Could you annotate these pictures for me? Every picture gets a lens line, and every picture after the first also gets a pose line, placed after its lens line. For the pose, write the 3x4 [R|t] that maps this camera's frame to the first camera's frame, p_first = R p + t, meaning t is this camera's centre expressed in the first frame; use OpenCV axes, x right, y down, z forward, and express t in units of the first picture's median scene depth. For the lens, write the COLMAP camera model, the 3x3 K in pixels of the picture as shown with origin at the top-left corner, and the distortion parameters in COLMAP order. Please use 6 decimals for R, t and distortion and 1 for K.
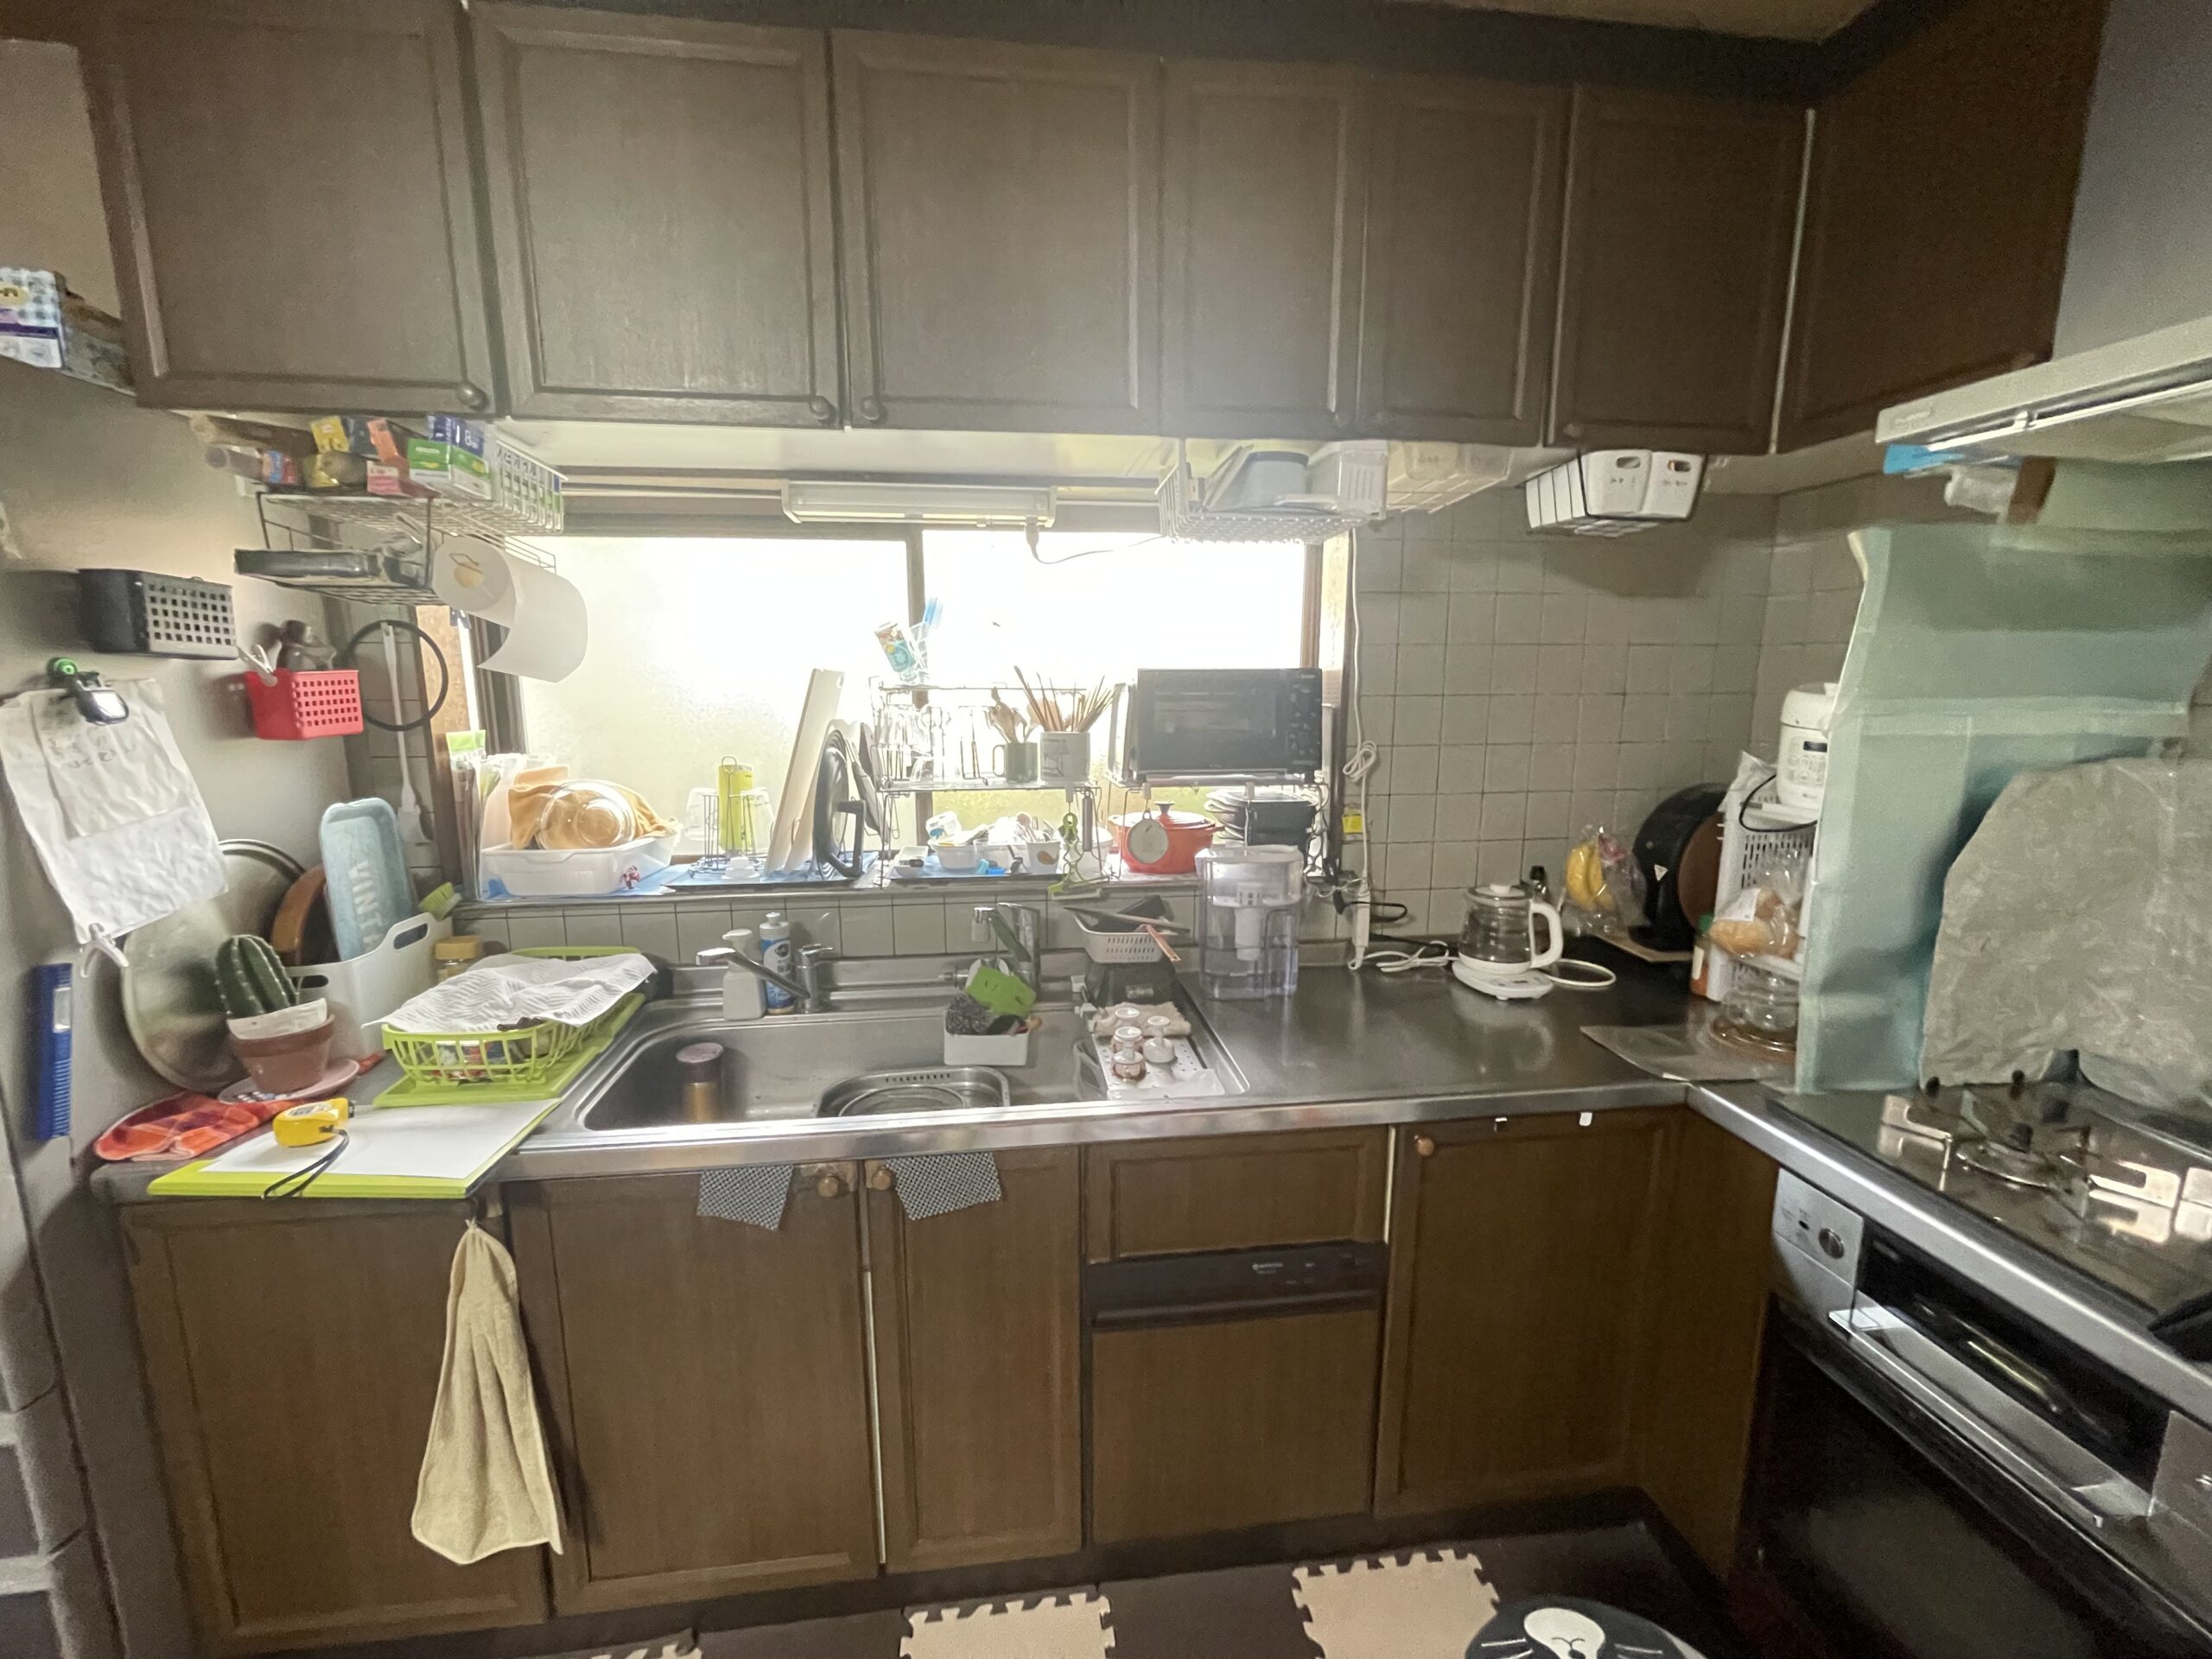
lens RADIAL K [[895.0, 0, 1106.0], [0, 895.0, 829.5], [0, 0, 1]] dist [0.001200, 0.000272]
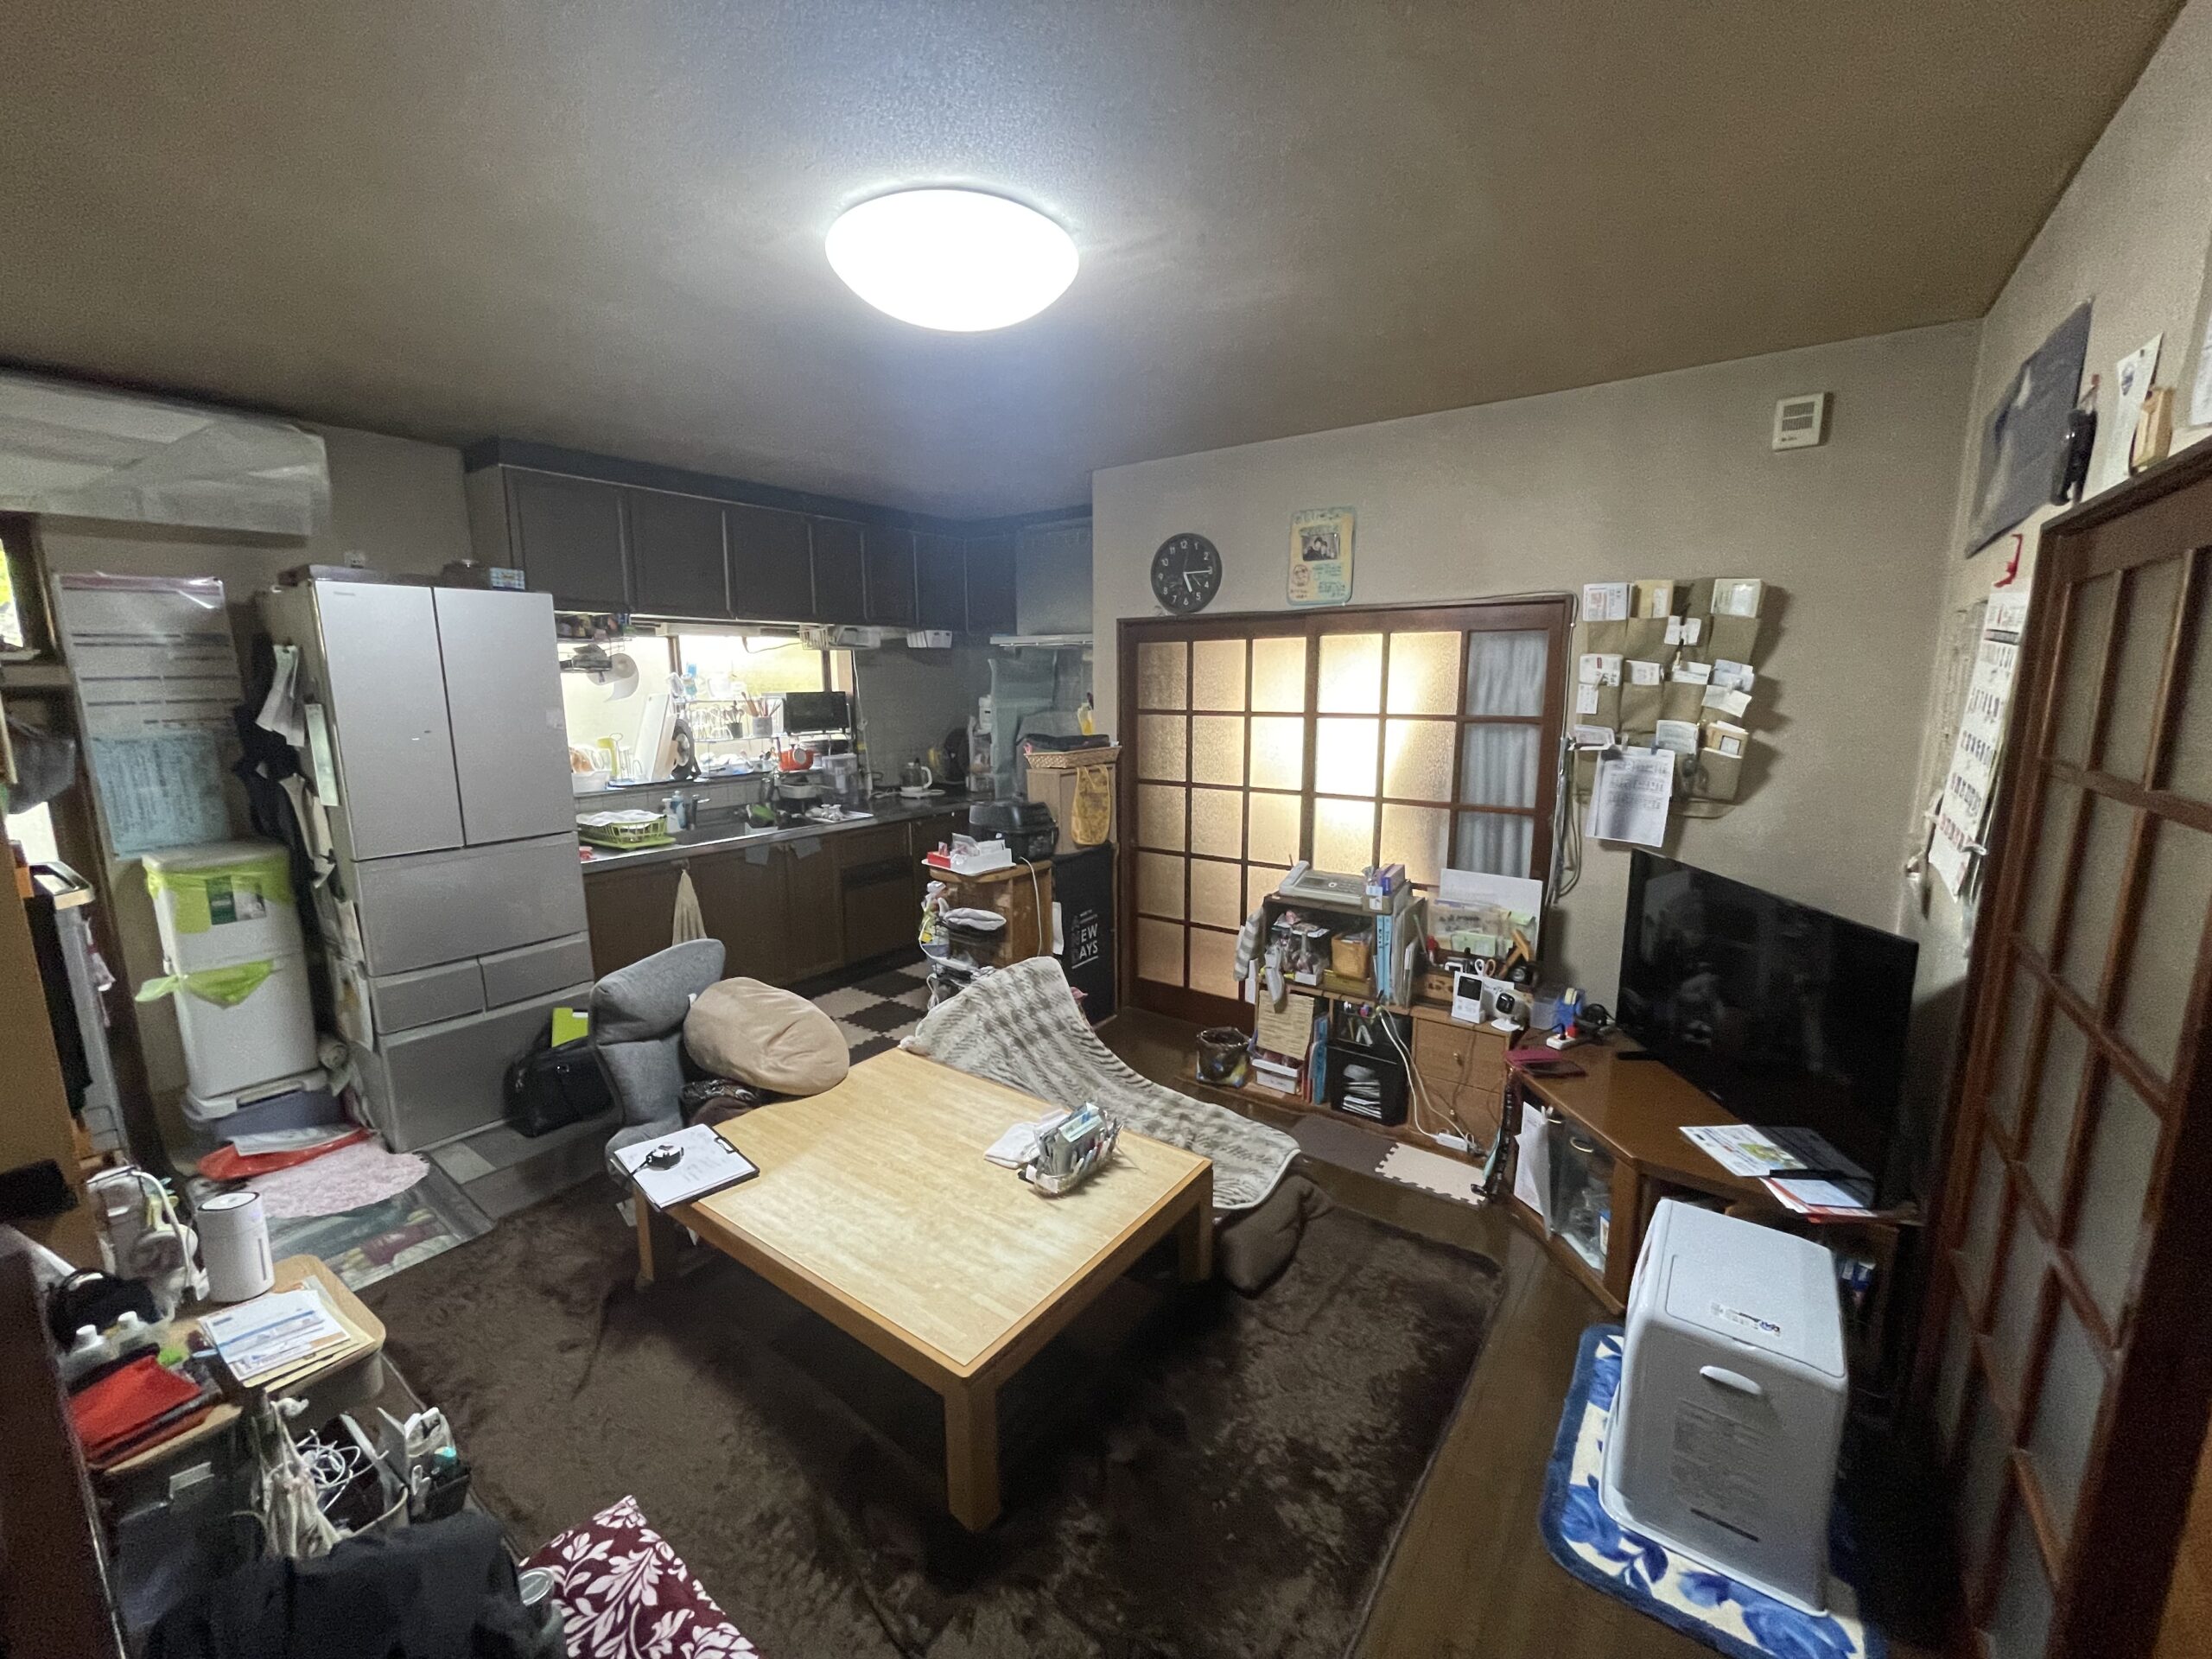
lens RADIAL K [[875.8, 0, 1084.4], [0, 875.8, 825.3], [0, 0, 1]] dist [0.000072, -0.000063]
pose [[0.694093, -0.115658, 0.710533, -1.339616], [0.127518, 0.991154, 0.036769, 0.248853], [-0.708501, 0.065085, 0.702702, -1.547482]]
